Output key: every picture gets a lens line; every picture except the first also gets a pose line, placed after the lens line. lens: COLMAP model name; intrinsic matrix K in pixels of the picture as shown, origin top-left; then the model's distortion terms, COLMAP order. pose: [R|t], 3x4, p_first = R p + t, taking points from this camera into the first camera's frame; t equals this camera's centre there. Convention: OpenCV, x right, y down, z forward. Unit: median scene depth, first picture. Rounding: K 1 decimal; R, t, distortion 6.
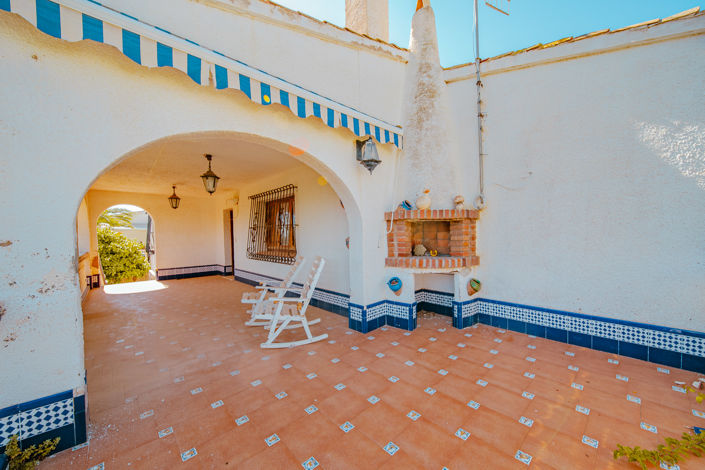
lens RADIAL K [[268.9, 0, 356.8], [0, 268.9, 231.6], [0, 0, 1]] dist [-0.001755, -0.000170]
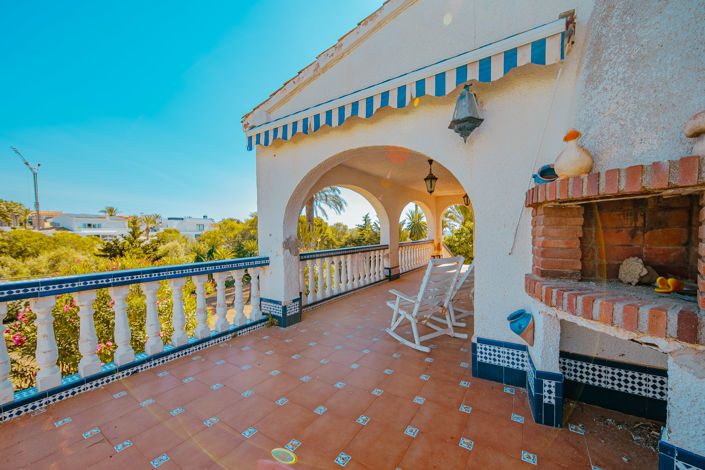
lens RADIAL K [[253.4, 0, 354.9], [0, 253.4, 234.2], [0, 0, 1]] dist [0.000125, -0.000137]
pose [[0.251335, 0.021083, -0.967671, 0.587057], [0.019626, 0.999446, 0.026873, -0.006829], [0.967701, -0.025746, 0.250782, 0.569364]]
